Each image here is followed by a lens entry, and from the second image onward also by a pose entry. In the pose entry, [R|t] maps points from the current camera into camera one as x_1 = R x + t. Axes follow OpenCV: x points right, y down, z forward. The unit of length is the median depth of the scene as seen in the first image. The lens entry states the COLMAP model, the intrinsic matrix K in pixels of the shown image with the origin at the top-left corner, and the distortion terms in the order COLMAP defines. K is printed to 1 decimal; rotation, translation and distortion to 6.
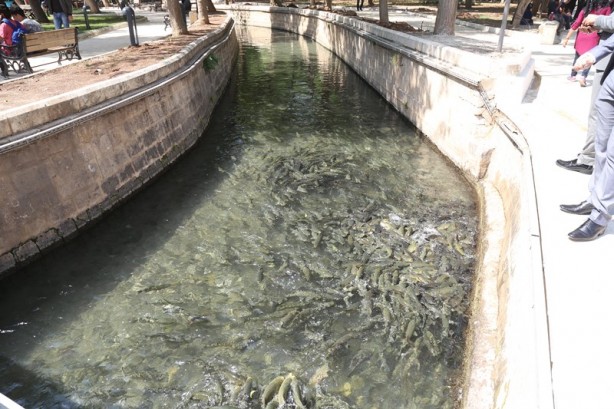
lens RADIAL K [[402.0, 0, 307.0], [0, 402.0, 204.5], [0, 0, 1]] dist [-0.112541, 0.052266]
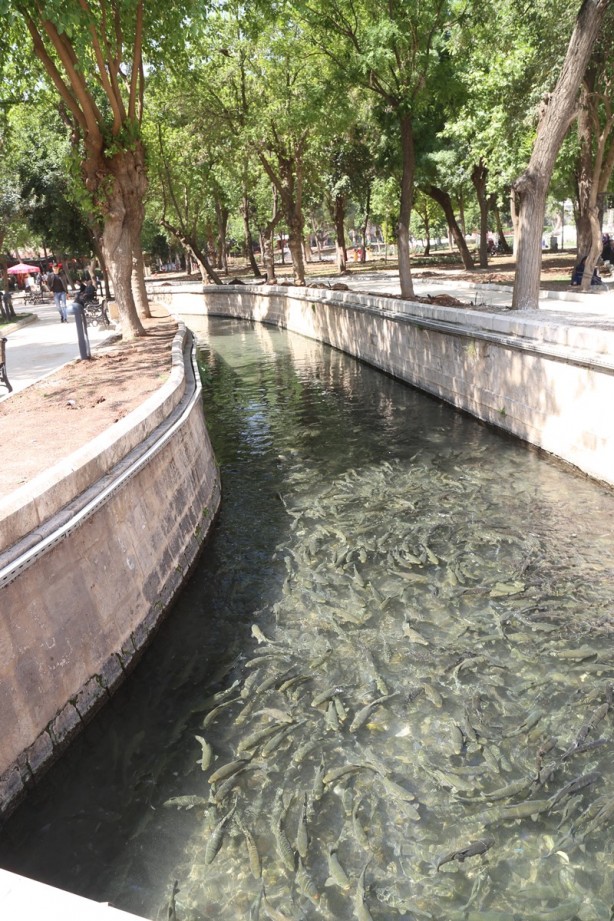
lens RADIAL K [[603.0, 0, 307.0], [0, 603.0, 460.5], [0, 0, 1]] dist [-0.112541, 0.052266]
pose [[0.989100, -0.102383, 0.105824, -0.209478], [0.118761, 0.979567, -0.162311, -0.038774], [-0.087044, 0.173110, 0.981049, 0.023661]]
